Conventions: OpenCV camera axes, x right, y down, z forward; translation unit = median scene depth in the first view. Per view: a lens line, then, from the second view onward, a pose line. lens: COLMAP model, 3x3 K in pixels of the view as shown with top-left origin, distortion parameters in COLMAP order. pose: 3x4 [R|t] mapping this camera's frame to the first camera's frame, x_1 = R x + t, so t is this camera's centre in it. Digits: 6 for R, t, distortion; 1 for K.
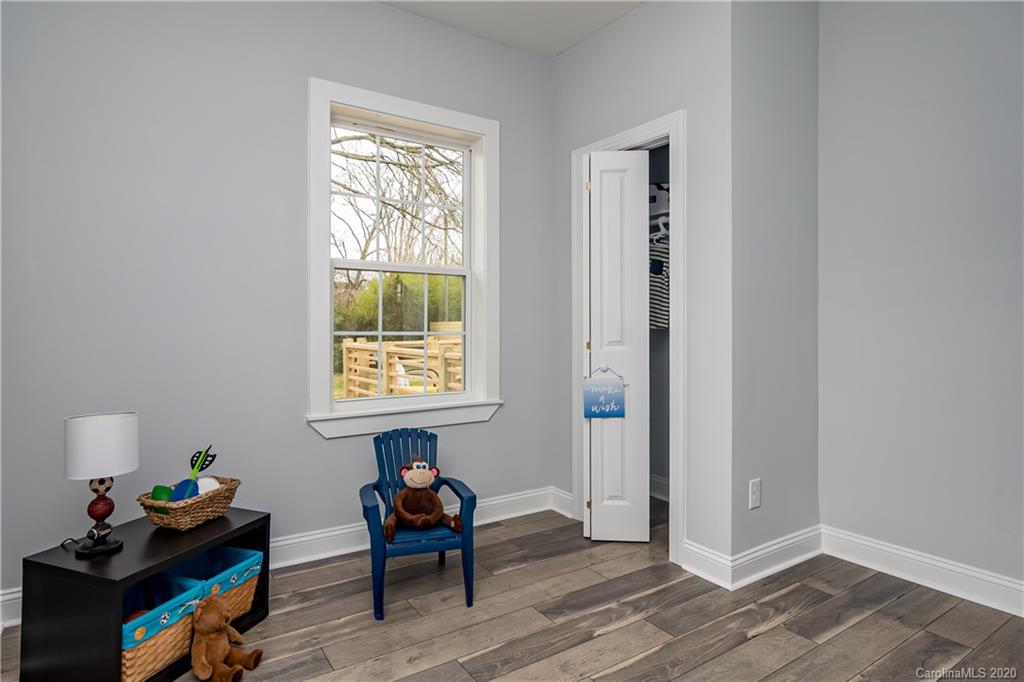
lens RADIAL K [[560.8, 0, 510.5], [0, 560.8, 331.1], [0, 0, 1]] dist [0.003610, 0.001692]
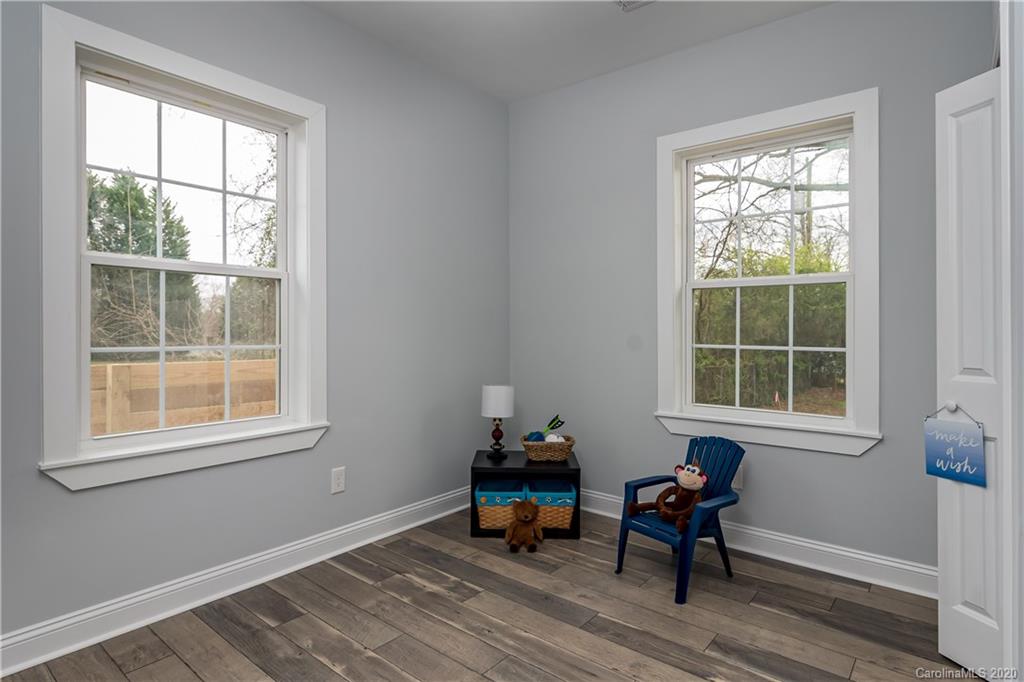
lens RADIAL K [[560.8, 0, 508.3], [0, 560.8, 340.3], [0, 0, 1]] dist [0.003610, 0.001692]
pose [[0.298347, 0.014746, -0.954344, 0.777088], [-0.014342, 0.999837, 0.010966, -0.016868], [0.954350, 0.010416, 0.298509, 0.336983]]
